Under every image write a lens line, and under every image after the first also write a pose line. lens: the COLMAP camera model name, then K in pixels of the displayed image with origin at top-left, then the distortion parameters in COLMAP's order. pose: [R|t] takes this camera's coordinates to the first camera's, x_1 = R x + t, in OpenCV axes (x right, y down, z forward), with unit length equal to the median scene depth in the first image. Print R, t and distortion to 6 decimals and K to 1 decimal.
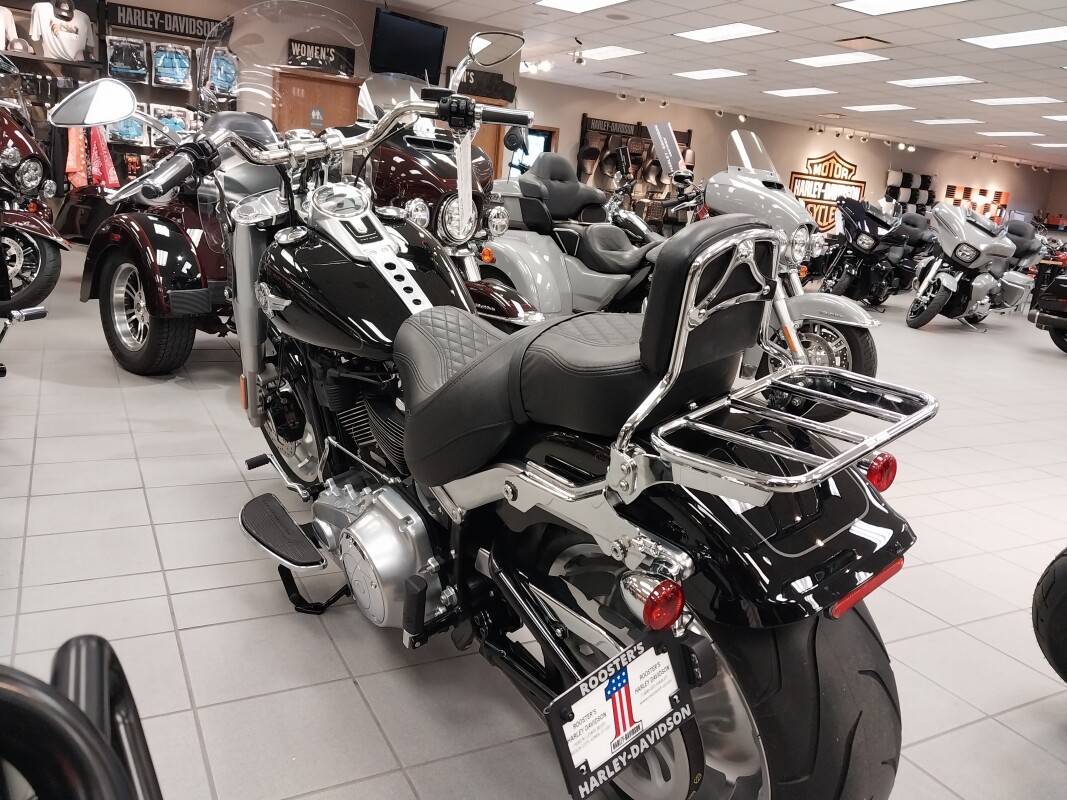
lens RADIAL K [[839.8, 0, 533.5], [0, 839.8, 400.0], [0, 0, 1]] dist [-0.003200, -0.008650]
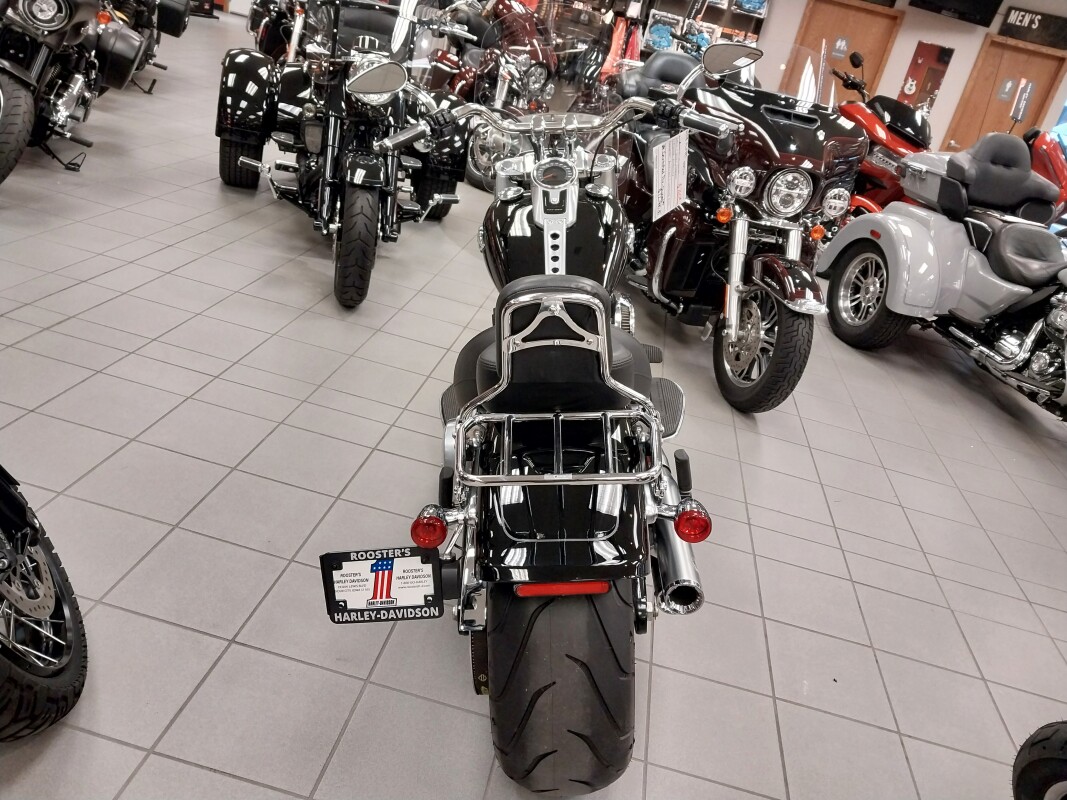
lens RADIAL K [[813.8, 0, 539.2], [0, 813.8, 392.9], [0, 0, 1]] dist [0.037363, -0.006977]
pose [[0.794633, 0.334975, -0.506311, 0.169156], [-0.284077, 0.942223, 0.177528, -0.049868], [0.536525, 0.002762, 0.843880, -0.009728]]
